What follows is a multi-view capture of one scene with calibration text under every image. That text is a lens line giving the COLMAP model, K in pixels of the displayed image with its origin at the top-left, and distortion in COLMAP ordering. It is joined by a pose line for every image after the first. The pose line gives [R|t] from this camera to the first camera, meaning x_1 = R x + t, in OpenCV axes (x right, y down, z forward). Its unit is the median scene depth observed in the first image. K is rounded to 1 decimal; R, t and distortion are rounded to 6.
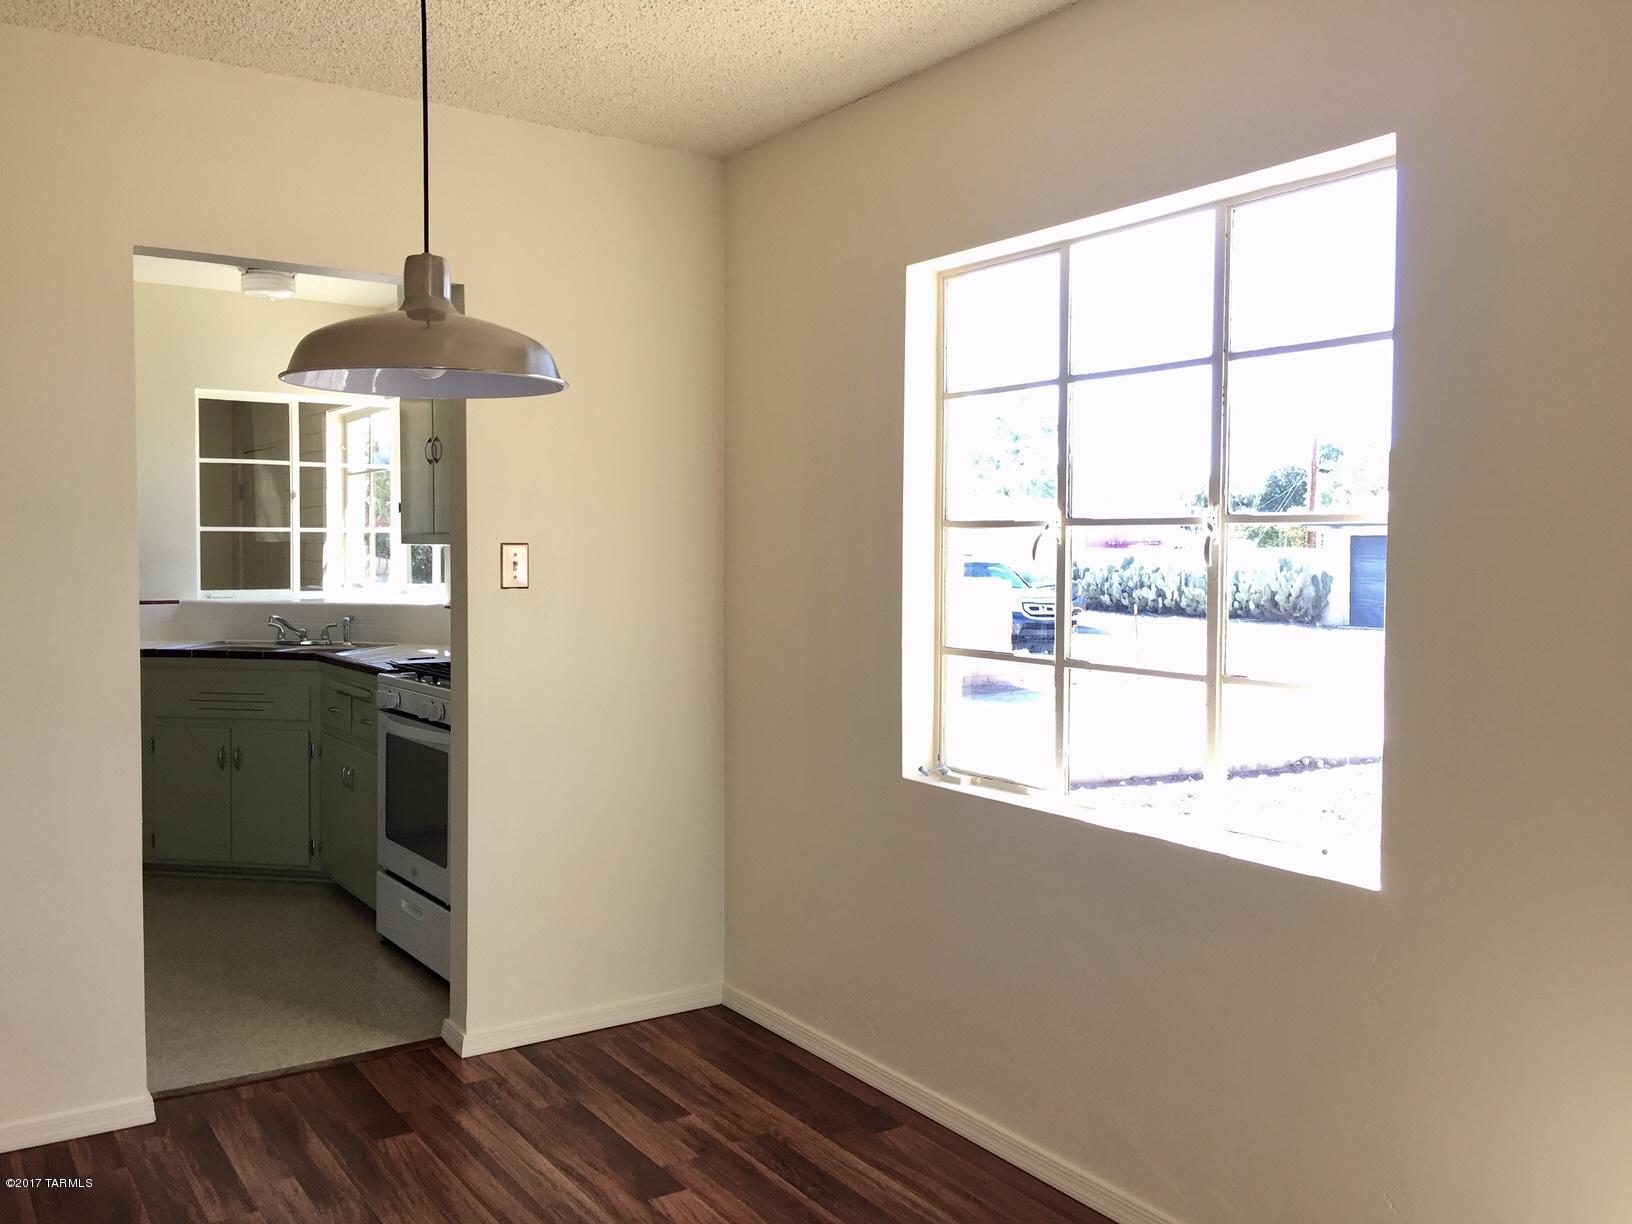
lens RADIAL K [[1411.3, 0, 827.9], [0, 1411.3, 596.2], [0, 0, 1]] dist [0.092026, -0.135006]
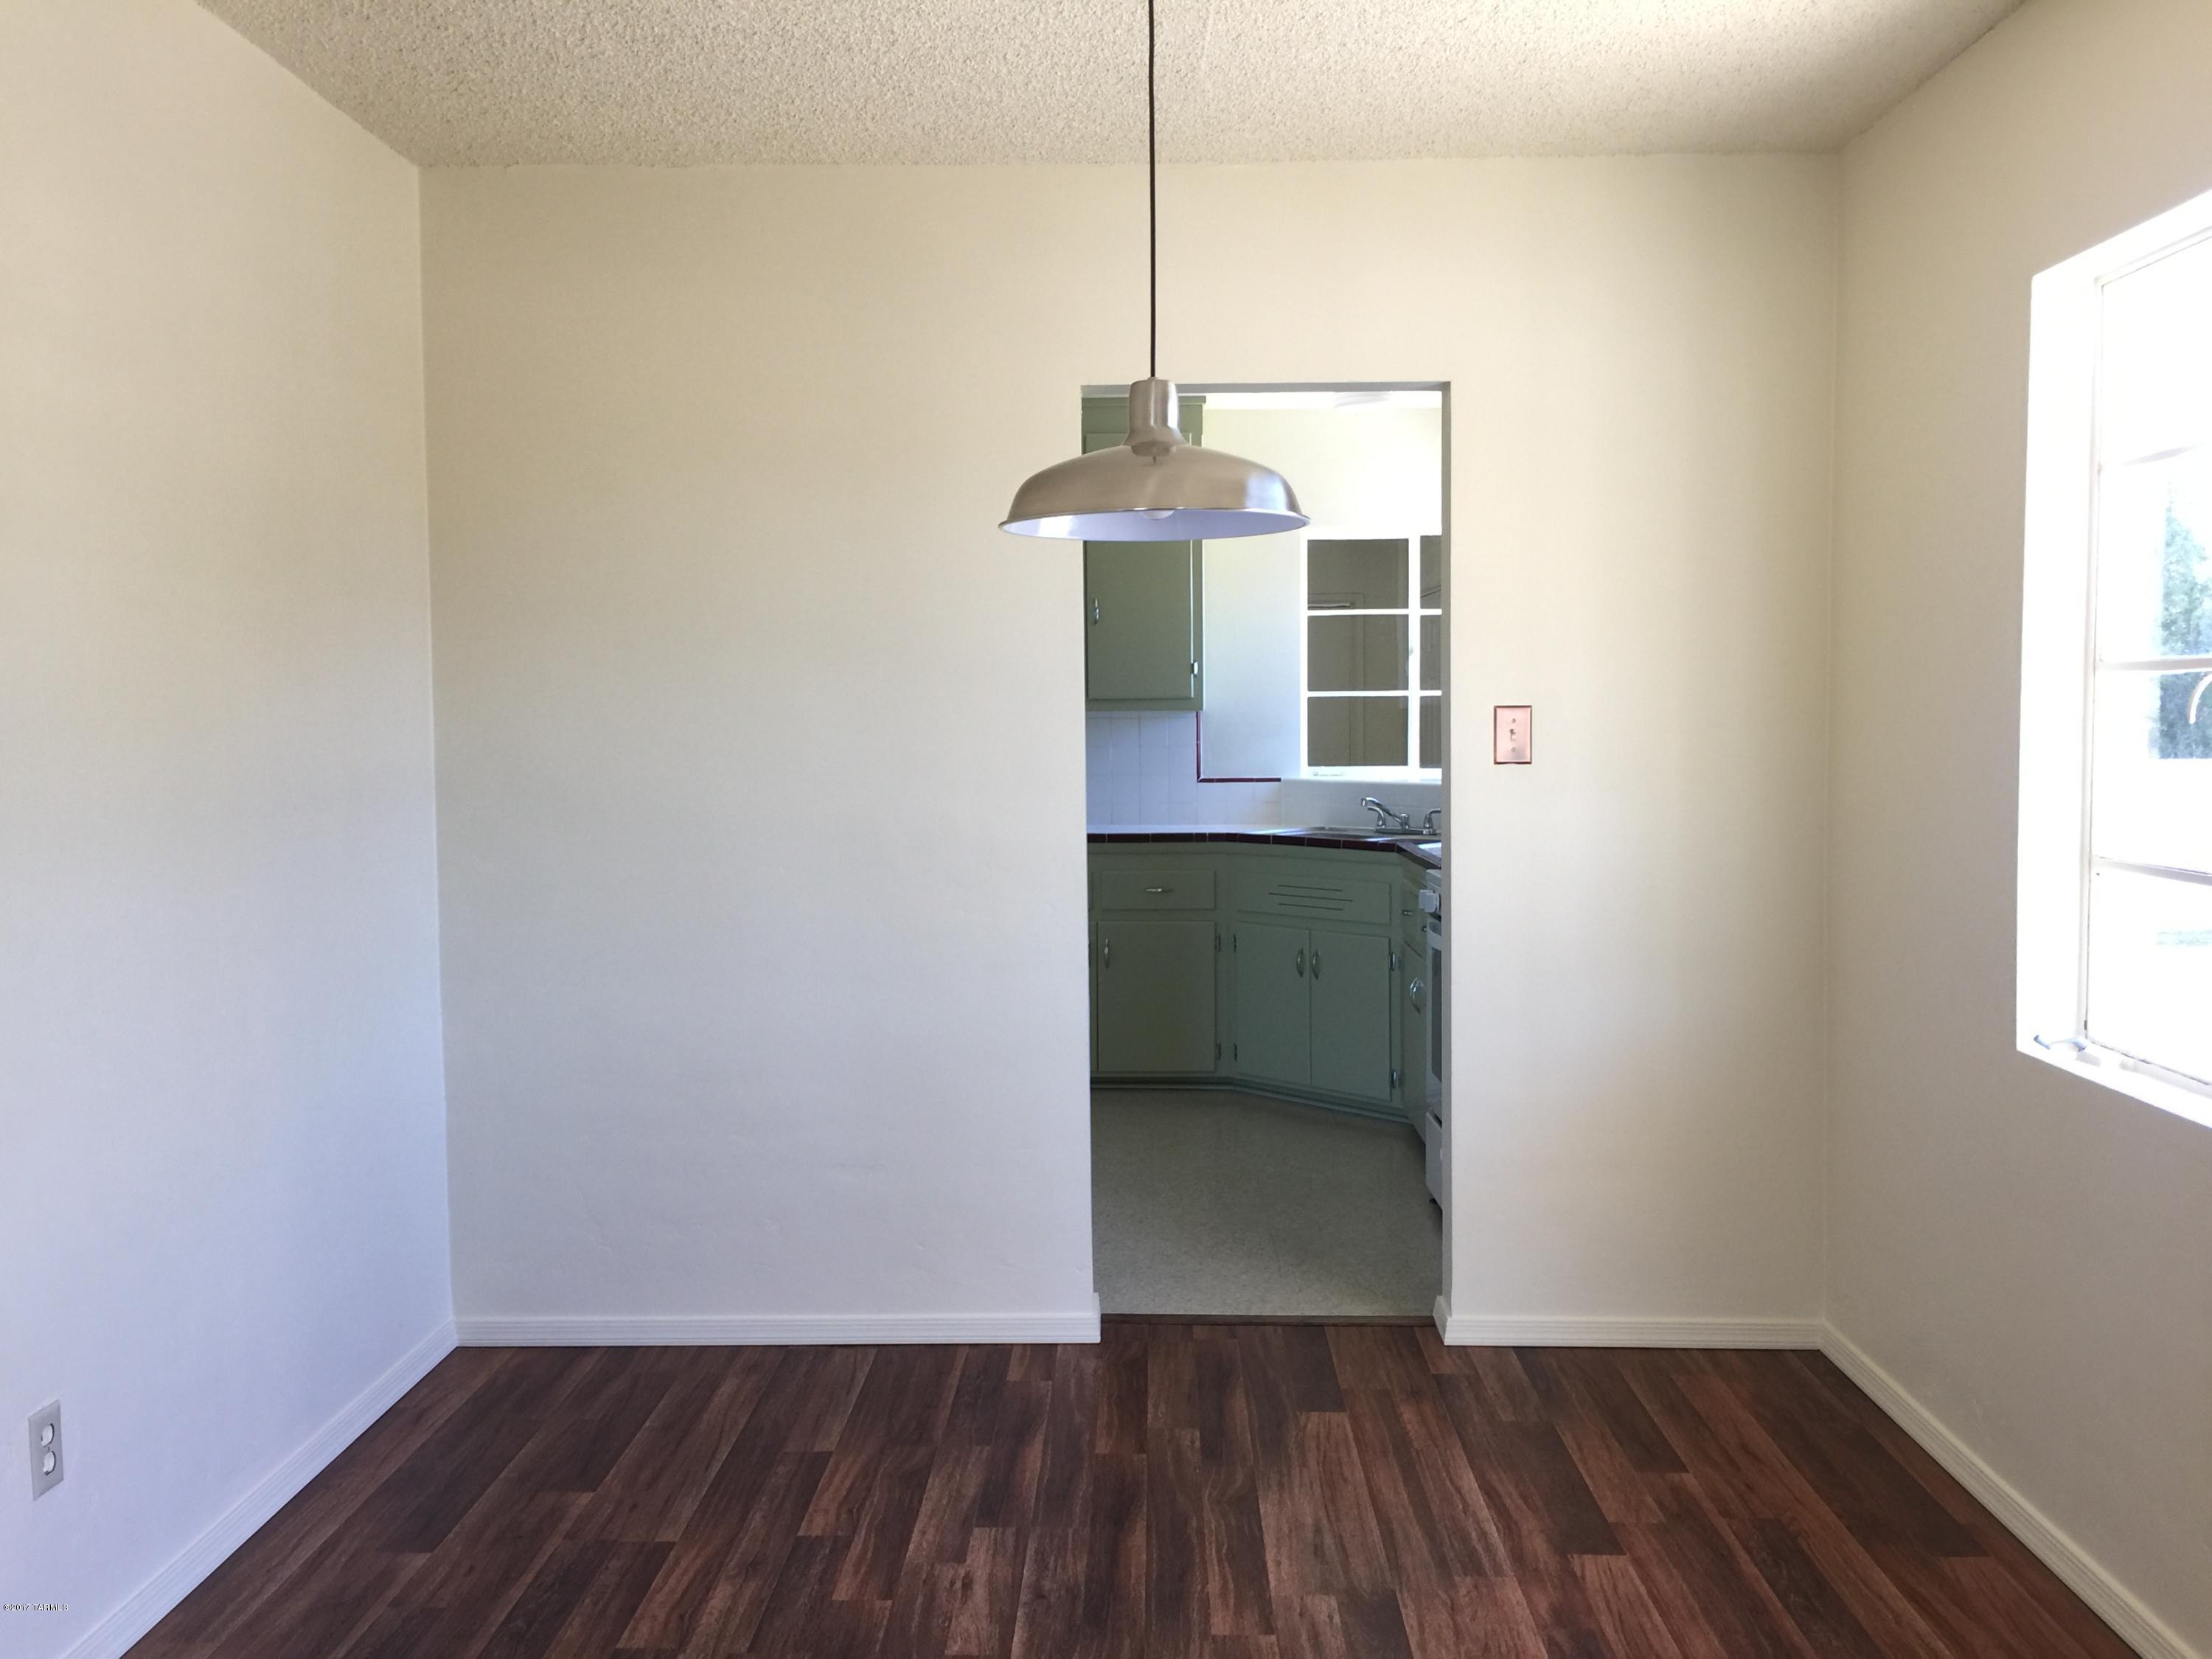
lens RADIAL K [[1914.7, 0, 1106.0], [0, 1914.7, 829.5], [0, 0, 1]] dist [0.098037, -0.146806]
pose [[0.812721, 0.025811, -0.582081, 0.229840], [-0.011036, 0.999521, 0.028913, 0.002702], [0.582548, -0.017074, 0.812617, 0.006665]]
